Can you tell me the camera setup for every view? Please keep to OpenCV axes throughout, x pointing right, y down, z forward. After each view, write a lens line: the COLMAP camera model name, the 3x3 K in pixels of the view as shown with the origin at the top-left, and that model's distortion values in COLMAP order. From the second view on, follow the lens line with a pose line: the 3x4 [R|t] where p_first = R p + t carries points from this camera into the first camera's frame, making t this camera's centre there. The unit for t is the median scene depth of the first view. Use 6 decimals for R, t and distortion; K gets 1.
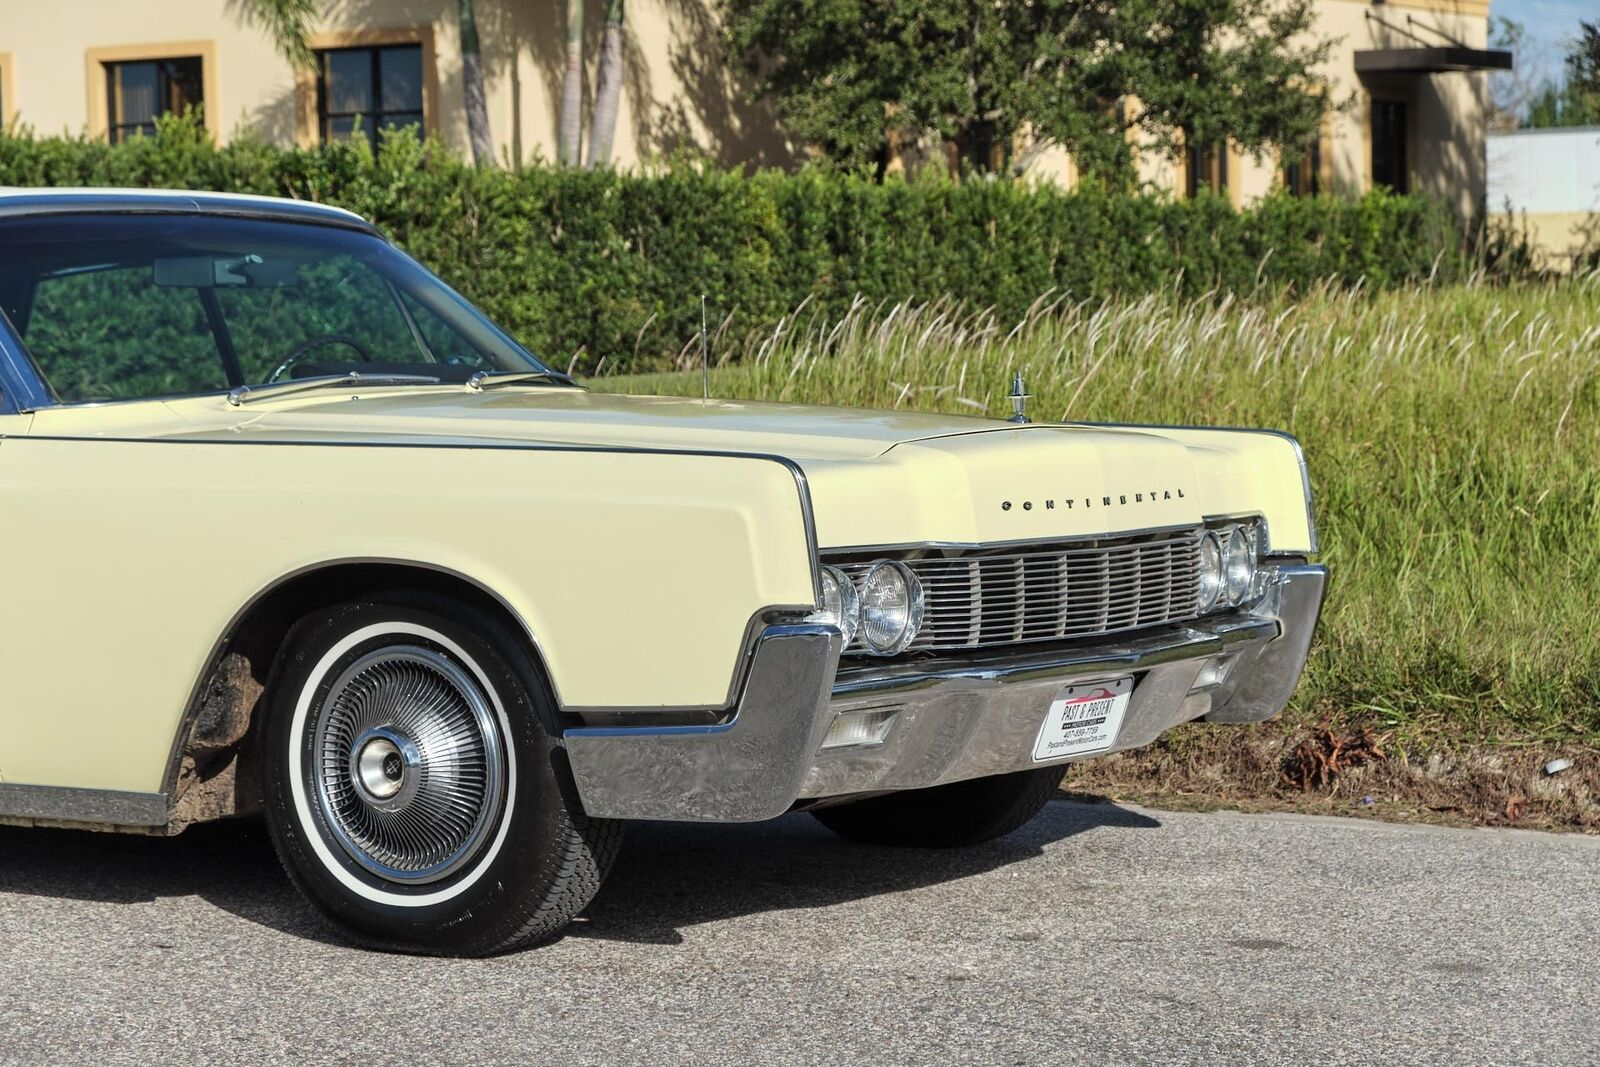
lens RADIAL K [[3961.4, 0, 973.0], [0, 3961.4, 544.5], [0, 0, 1]] dist [0.051723, 0.078200]
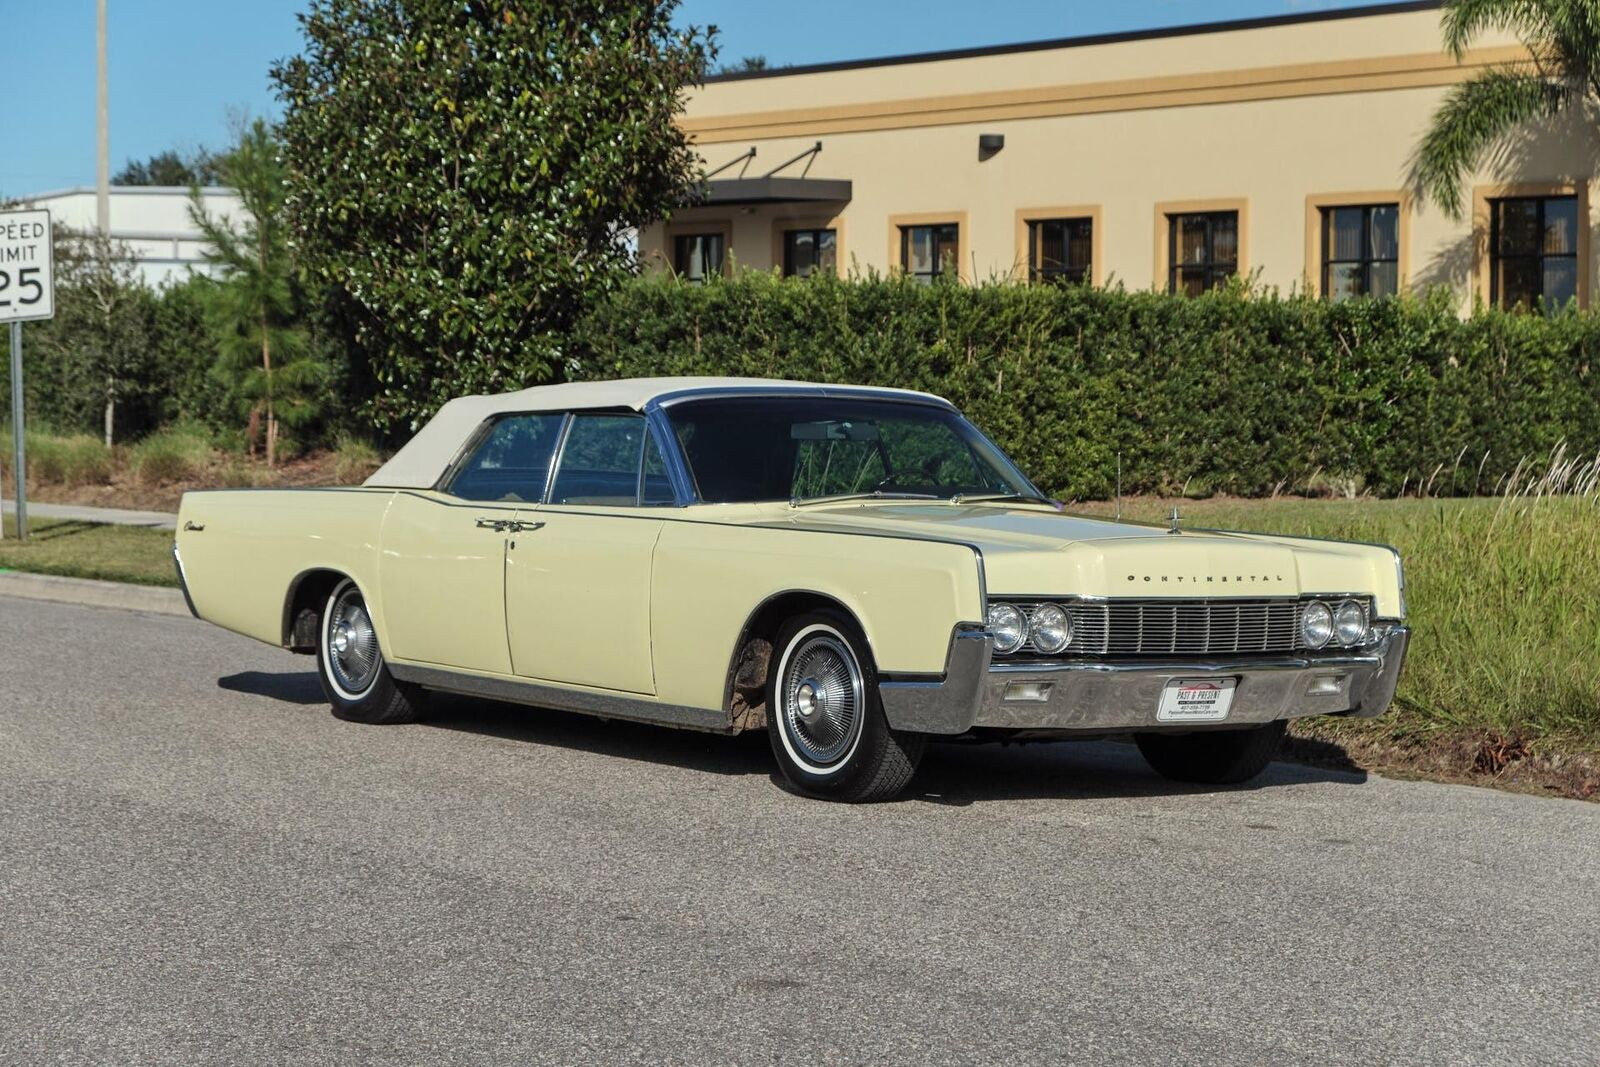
lens RADIAL K [[3972.2, 0, 968.6], [0, 3972.2, 536.4], [0, 0, 1]] dist [0.036775, 0.155874]
pose [[0.935903, 0.042698, -0.349660, 0.152390], [-0.052136, 0.998485, -0.017620, 0.001924], [0.348378, 0.034721, 0.936711, -0.198567]]
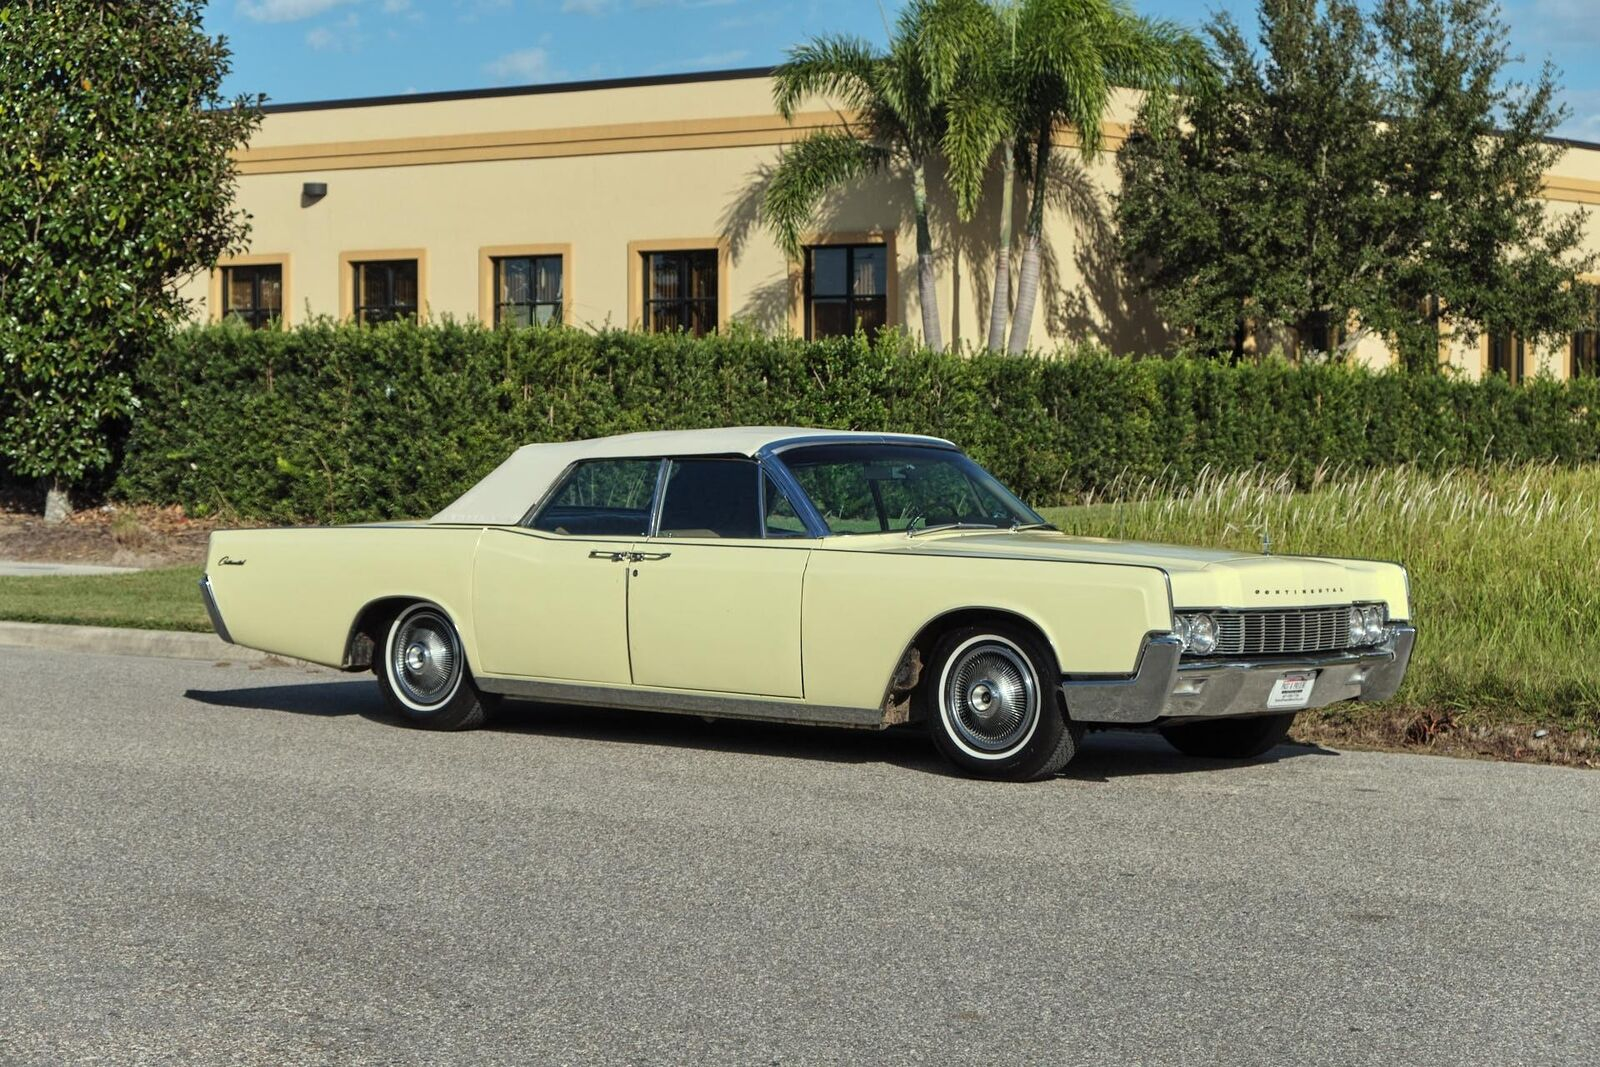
lens RADIAL K [[3689.7, 0, 947.0], [0, 3689.7, 536.1], [0, 0, 1]] dist [-0.021702, 0.136744]
pose [[0.994251, 0.026686, -0.103699, 0.013038], [-0.029907, 0.999114, -0.029624, 0.006857], [0.102817, 0.032555, 0.994167, -0.292892]]
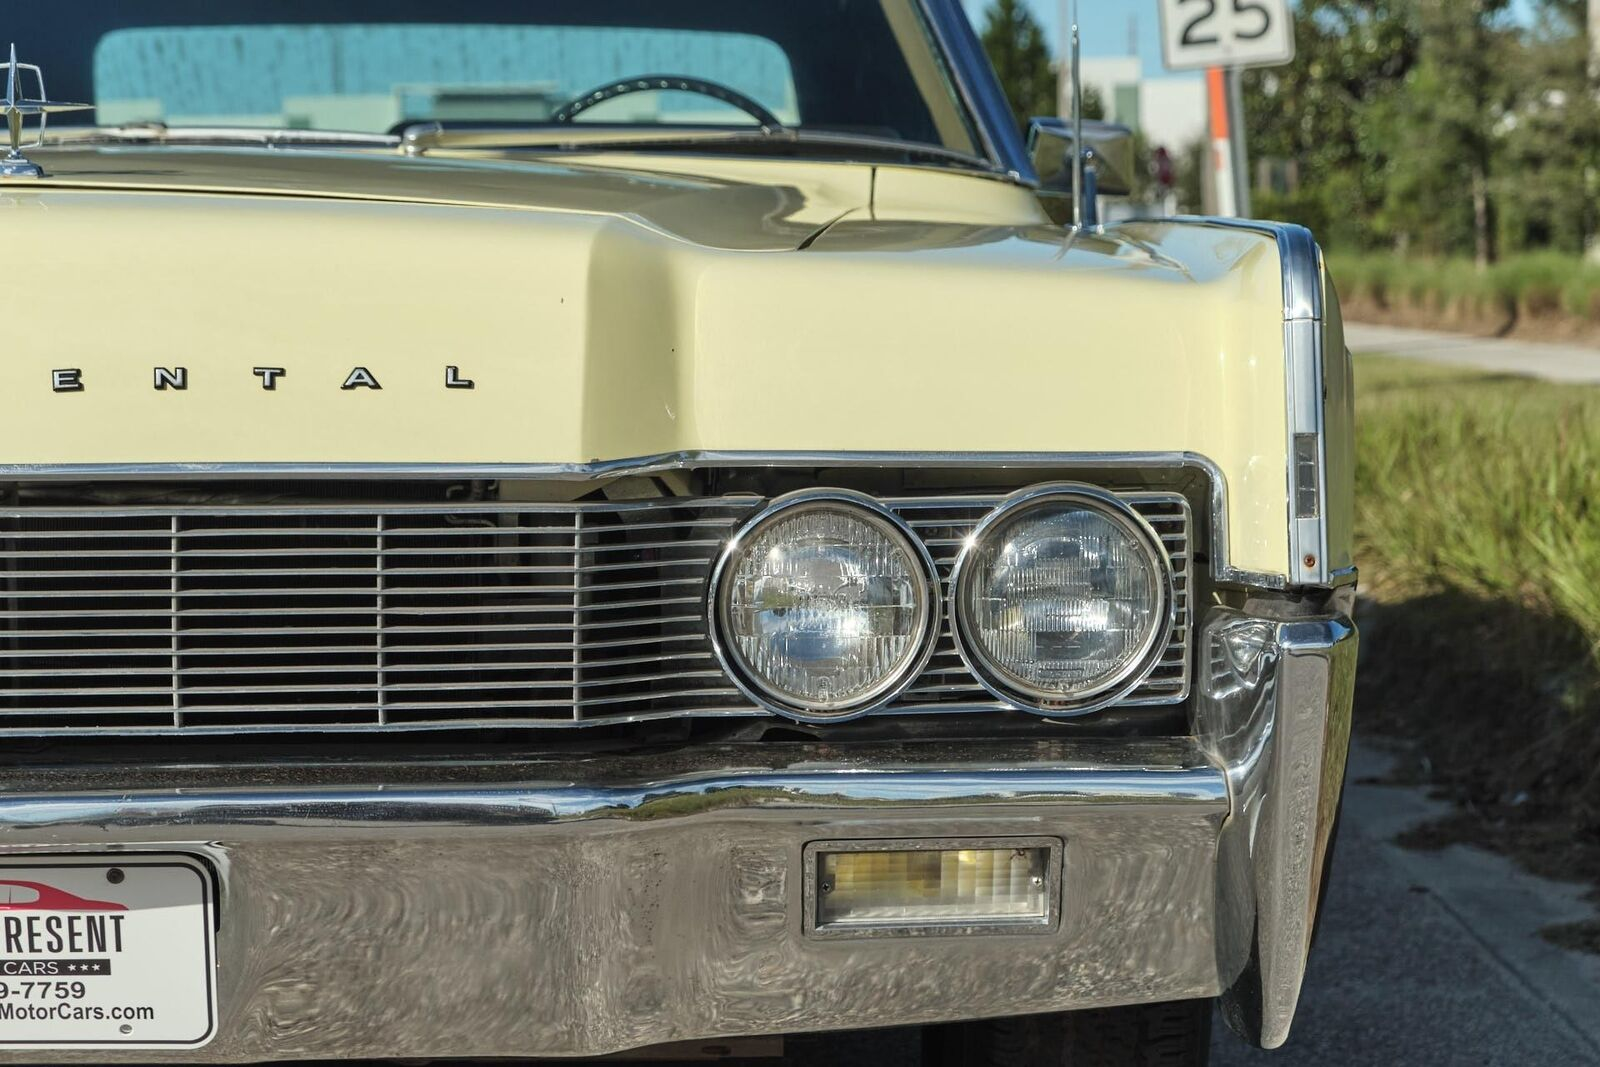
lens RADIAL K [[3961.4, 0, 973.0], [0, 3961.4, 544.5], [0, 0, 1]] dist [0.051723, 0.078200]
pose [[0.559713, 0.066046, -0.826050, 0.106825], [-0.051943, 0.997655, 0.044571, -0.004621], [0.827057, 0.017961, 0.561831, 0.235596]]
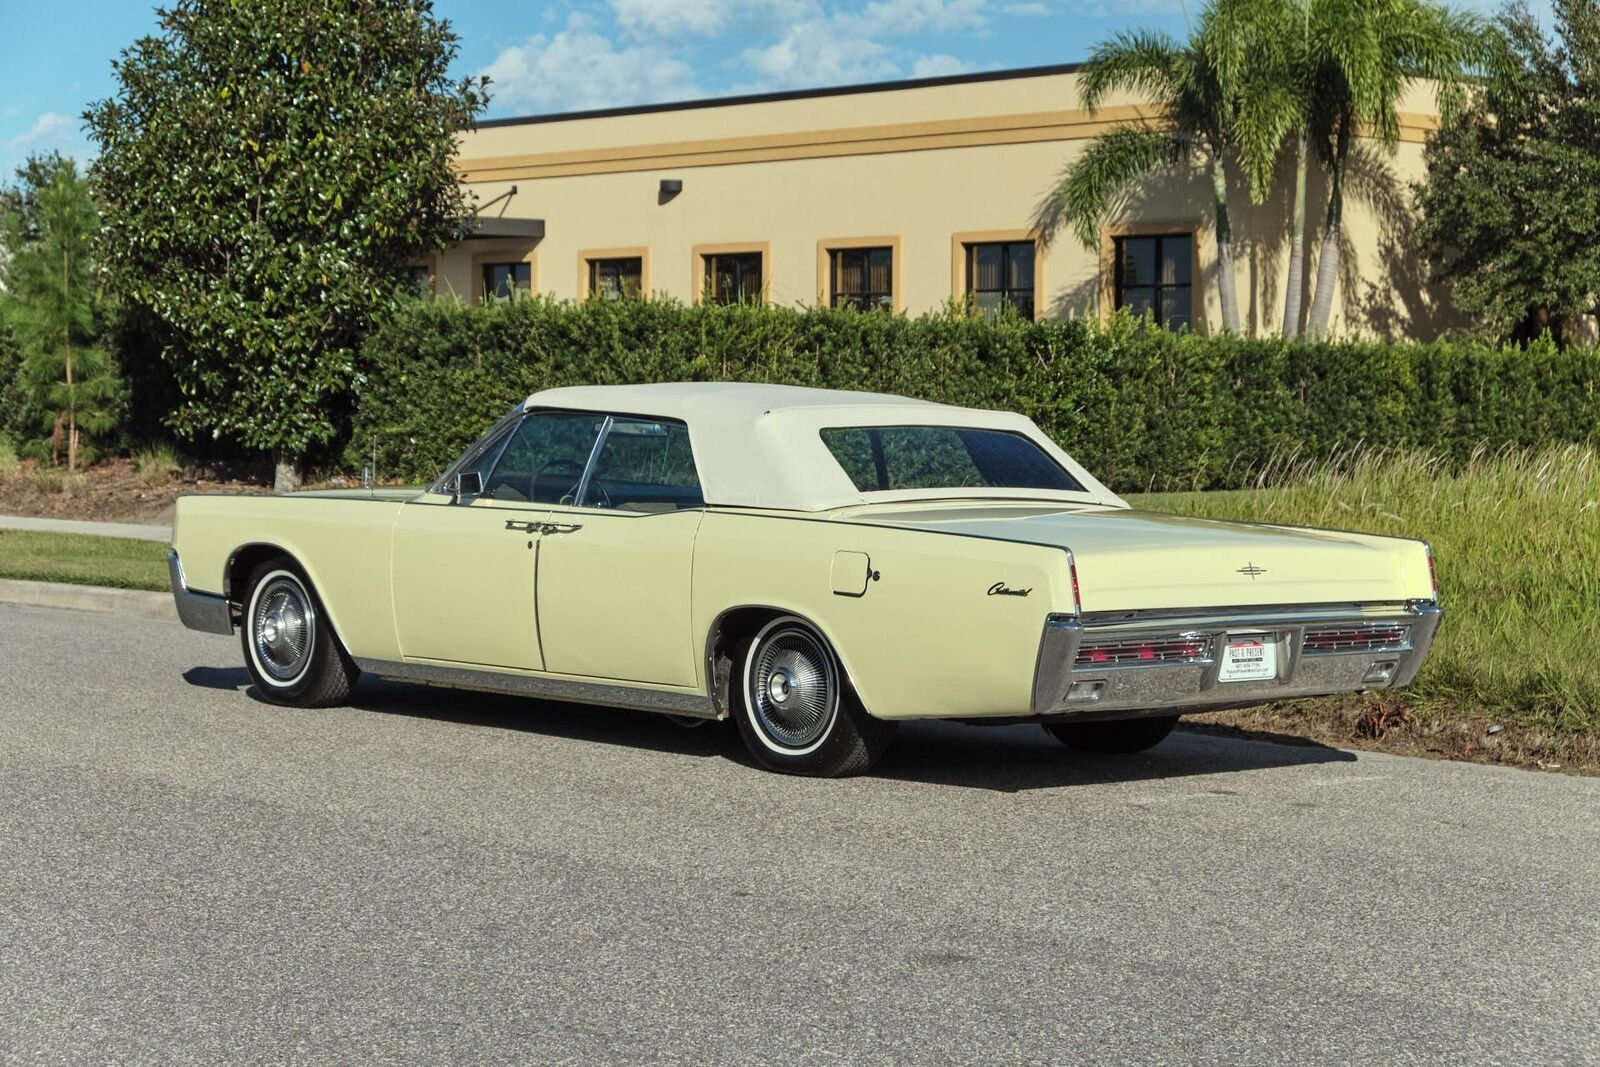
lens RADIAL K [[3389.6, 0, 940.1], [0, 3389.6, 500.5], [0, 0, 1]] dist [-0.006275, 0.458207]
pose [[0.968918, 0.034219, -0.245003, 0.091045], [-0.043305, 0.998556, -0.031791, 0.004173], [0.243562, 0.041412, 0.969001, -0.177732]]
